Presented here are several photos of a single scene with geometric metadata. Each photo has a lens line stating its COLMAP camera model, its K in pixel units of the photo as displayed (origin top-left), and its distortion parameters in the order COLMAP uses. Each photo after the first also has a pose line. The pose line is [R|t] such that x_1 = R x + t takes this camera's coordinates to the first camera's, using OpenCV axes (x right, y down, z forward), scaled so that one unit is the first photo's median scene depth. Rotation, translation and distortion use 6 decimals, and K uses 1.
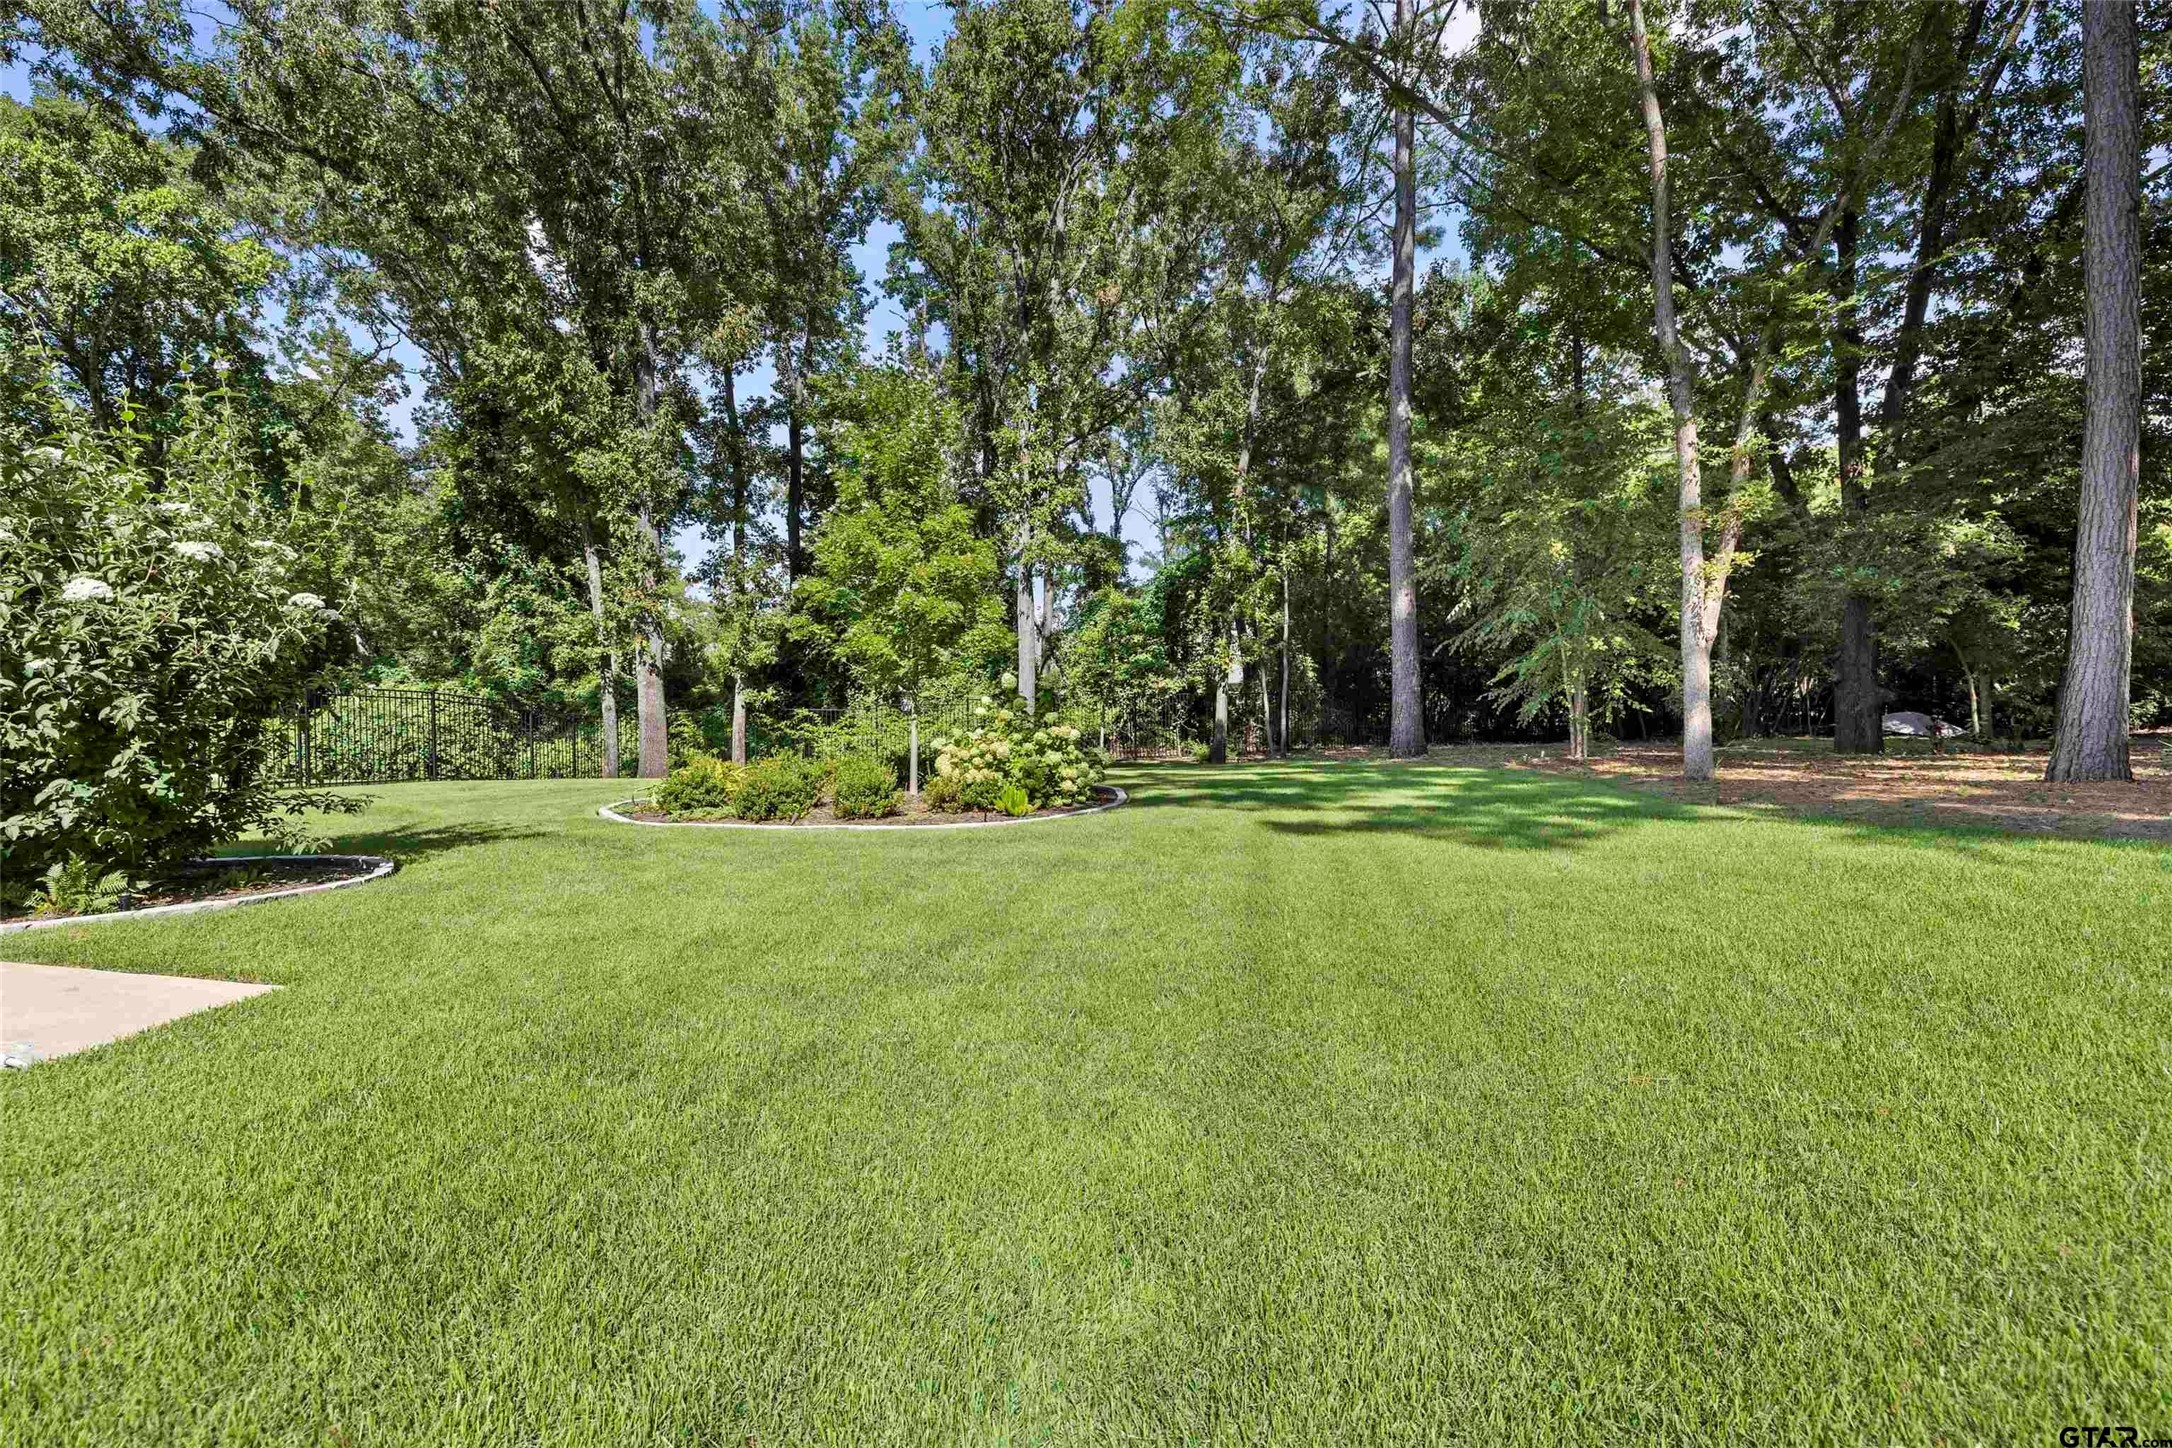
lens RADIAL K [[911.7, 0, 1083.9], [0, 911.7, 713.4], [0, 0, 1]] dist [-0.000497, -0.000288]
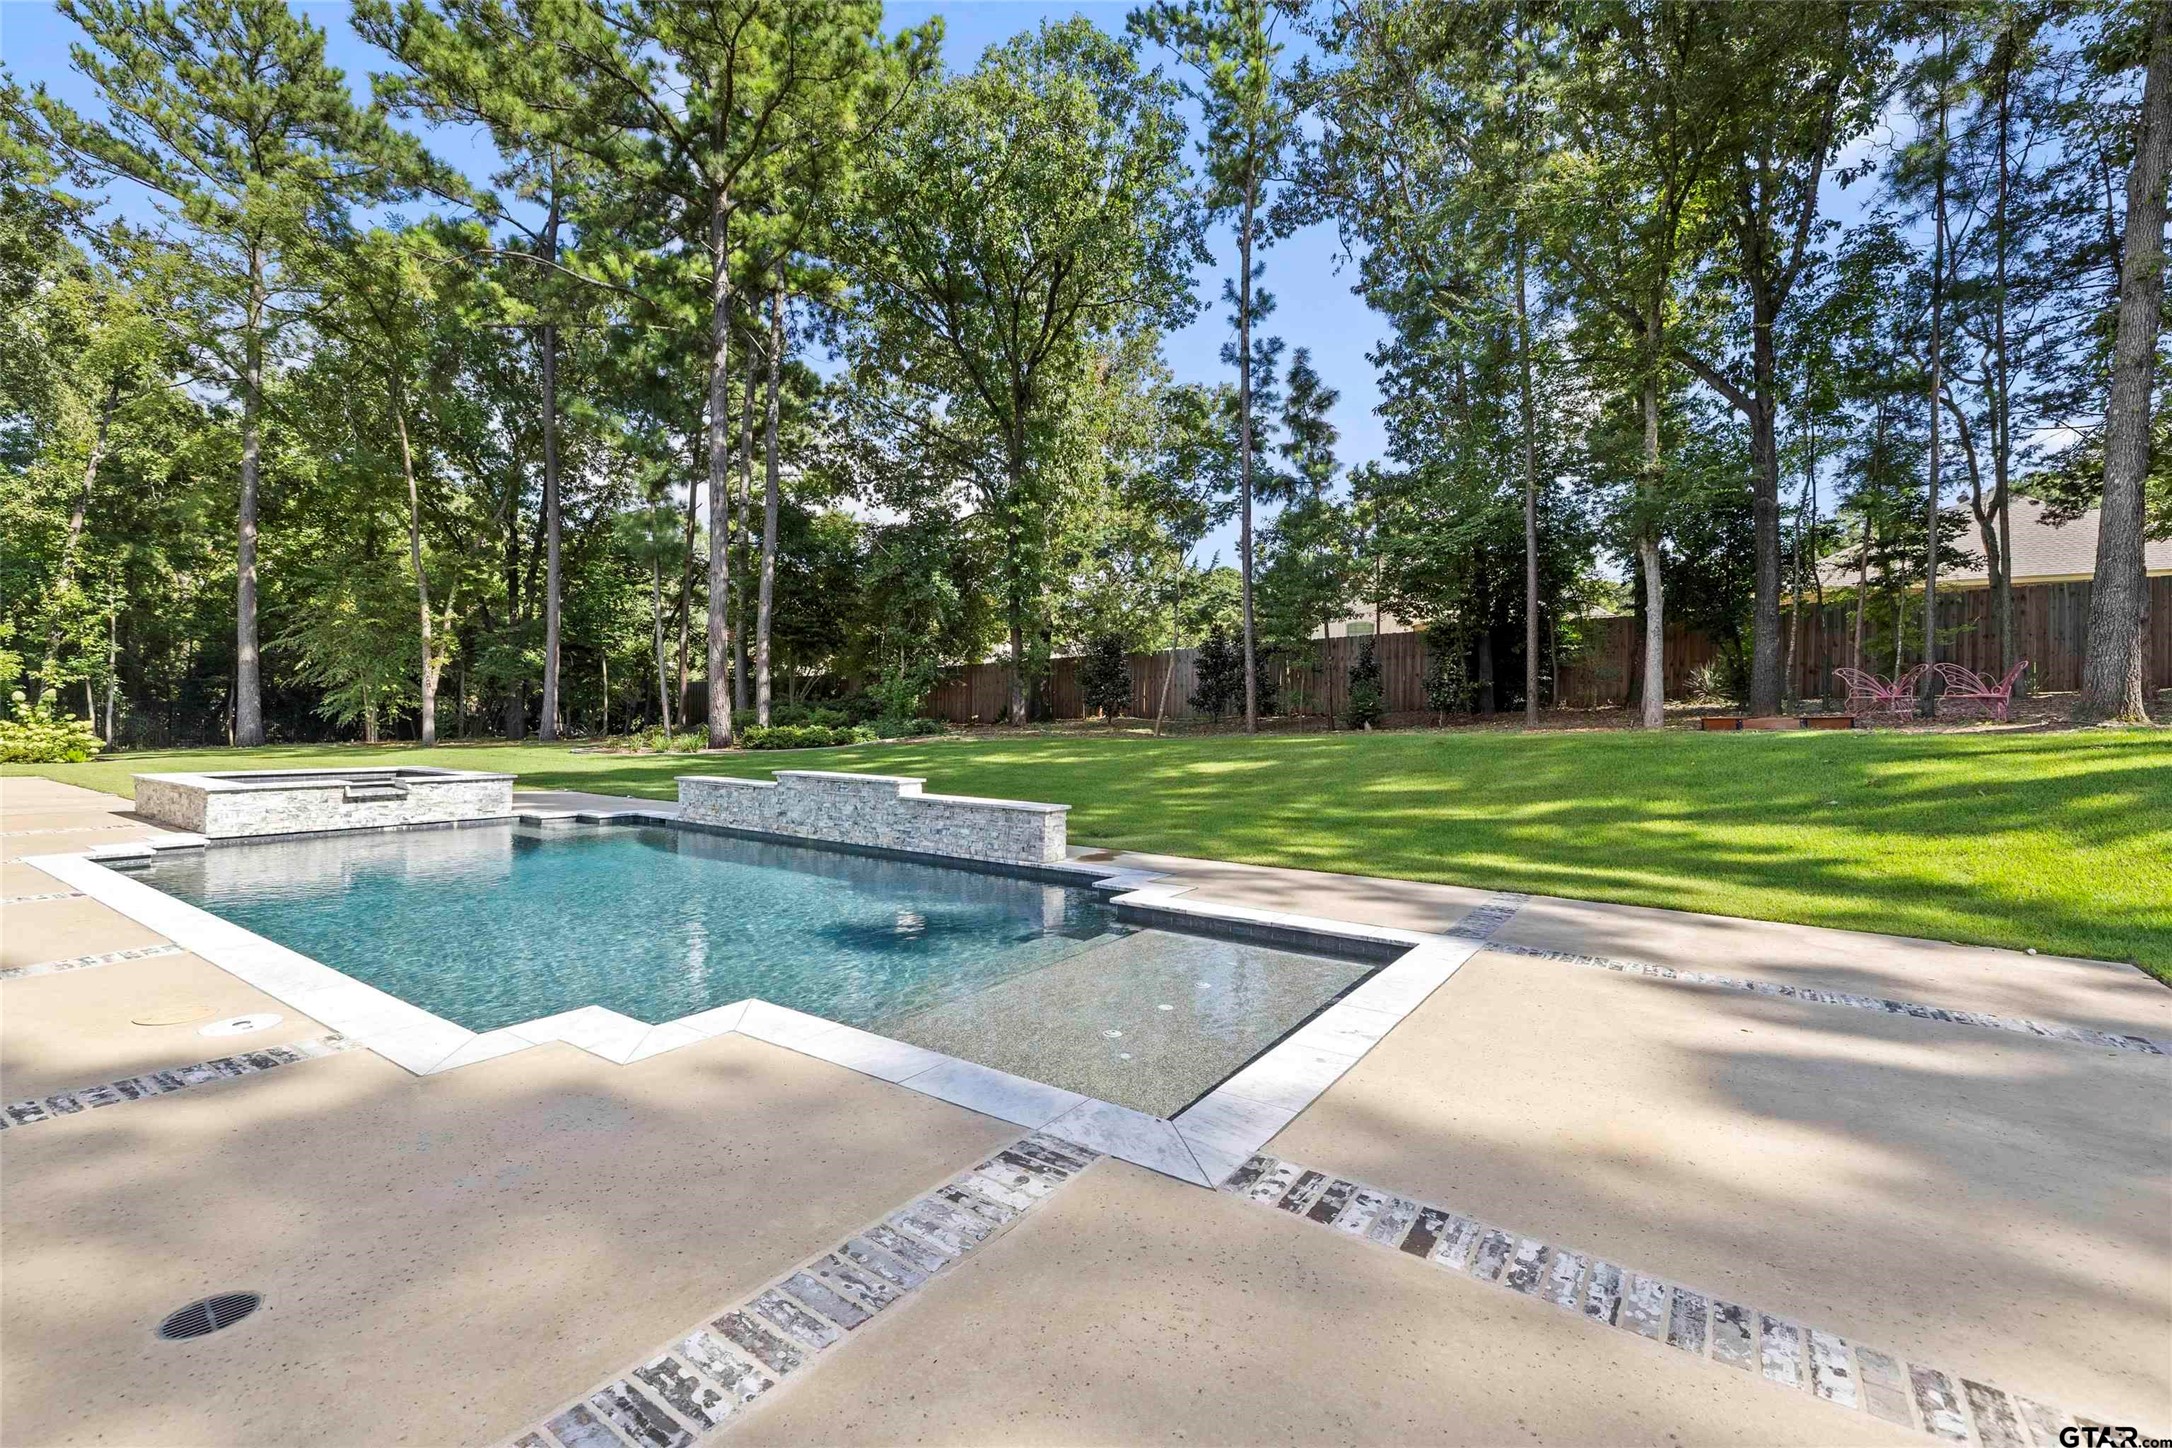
lens RADIAL K [[911.7, 0, 1084.6], [0, 911.7, 715.2], [0, 0, 1]] dist [-0.000497, -0.000288]
pose [[0.373375, 0.023009, 0.927395, -0.771594], [-0.006381, 0.999732, -0.022234, 0.022898], [-0.927658, 0.002384, 0.373422, -1.275686]]
